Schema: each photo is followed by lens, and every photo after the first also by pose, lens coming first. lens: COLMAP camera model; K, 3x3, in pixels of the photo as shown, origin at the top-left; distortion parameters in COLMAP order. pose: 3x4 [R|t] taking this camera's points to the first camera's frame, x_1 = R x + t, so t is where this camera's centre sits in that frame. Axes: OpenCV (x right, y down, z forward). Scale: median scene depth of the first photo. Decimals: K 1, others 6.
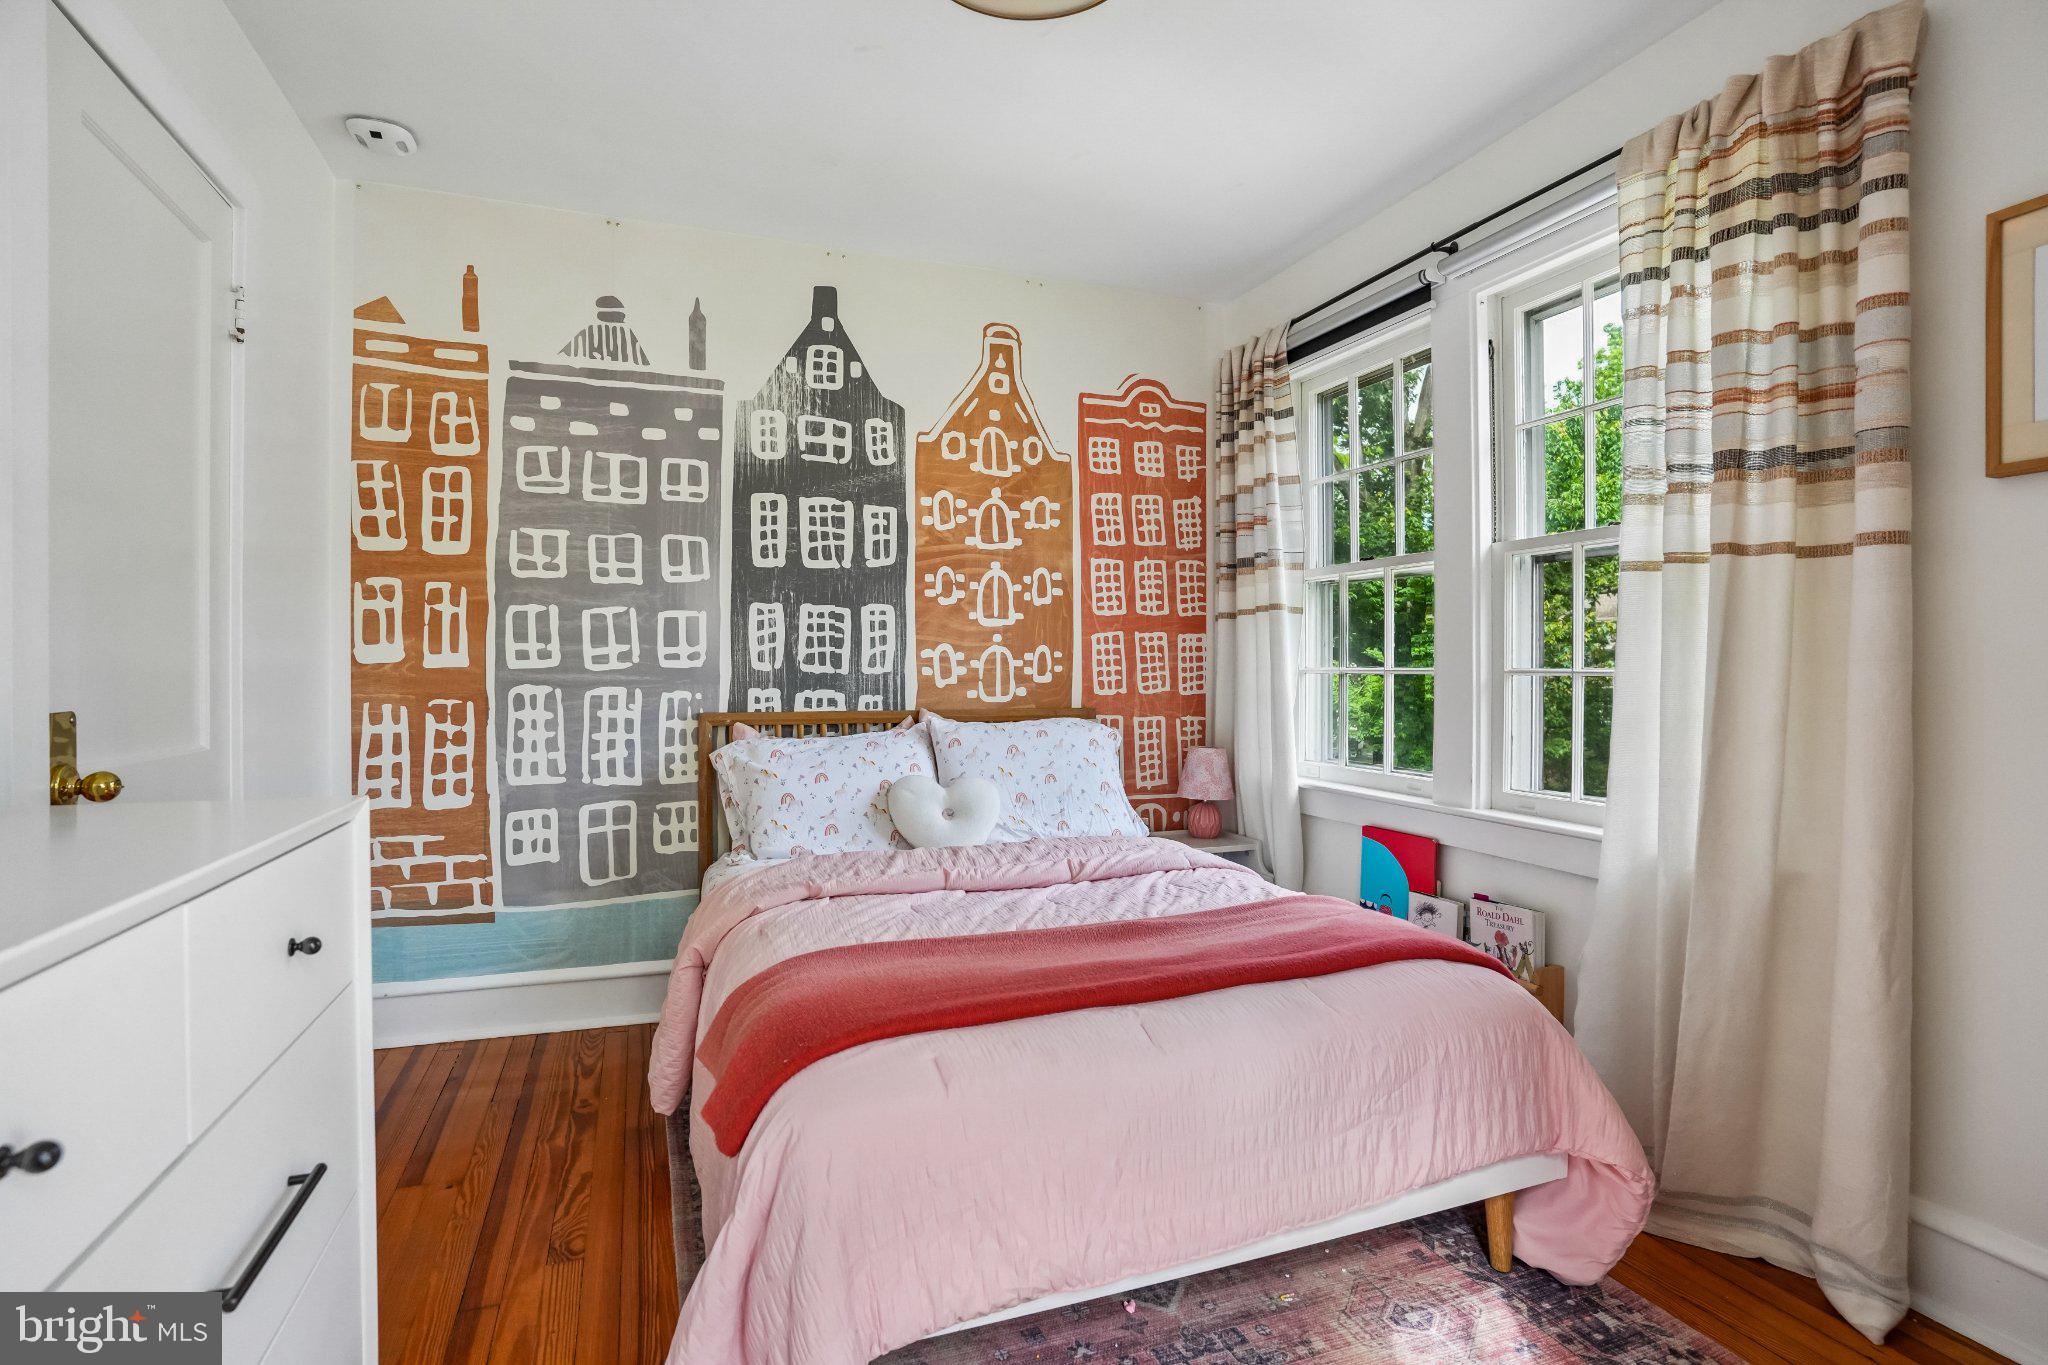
lens RADIAL K [[1005.2, 0, 1019.9], [0, 1005.2, 676.2], [0, 0, 1]] dist [-0.075437, 0.034789]
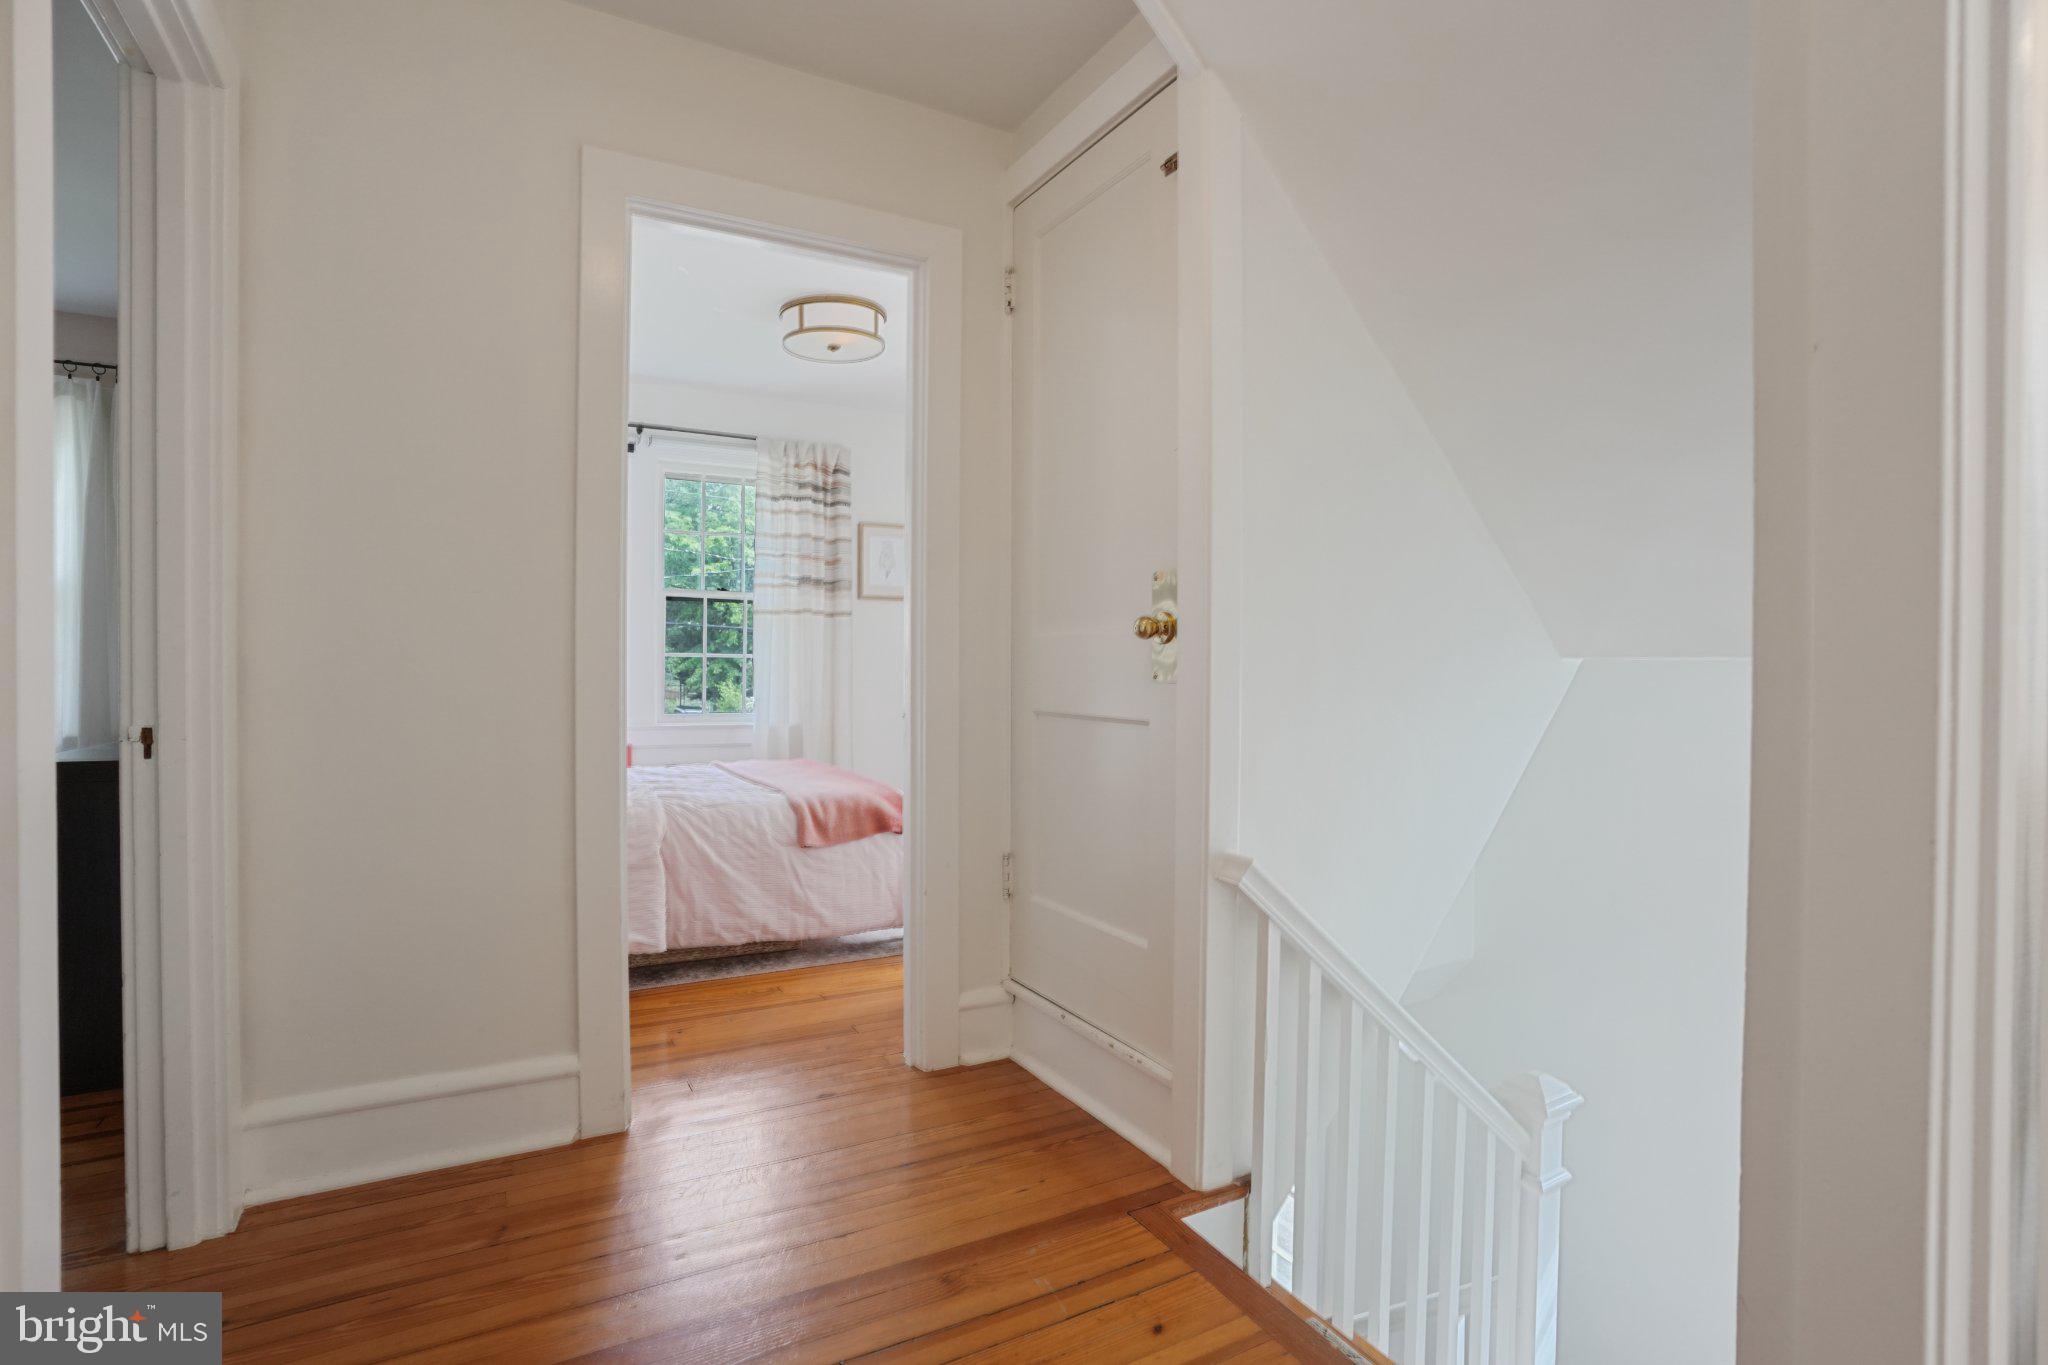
lens RADIAL K [[1005.2, 0, 1019.9], [0, 1005.2, 676.2], [0, 0, 1]] dist [-0.075437, 0.034789]
pose [[-0.152833, -0.012447, 0.988174, -2.310428], [-0.005340, 0.999916, 0.011769, 0.021831], [-0.988238, -0.003478, -0.152887, 0.862497]]
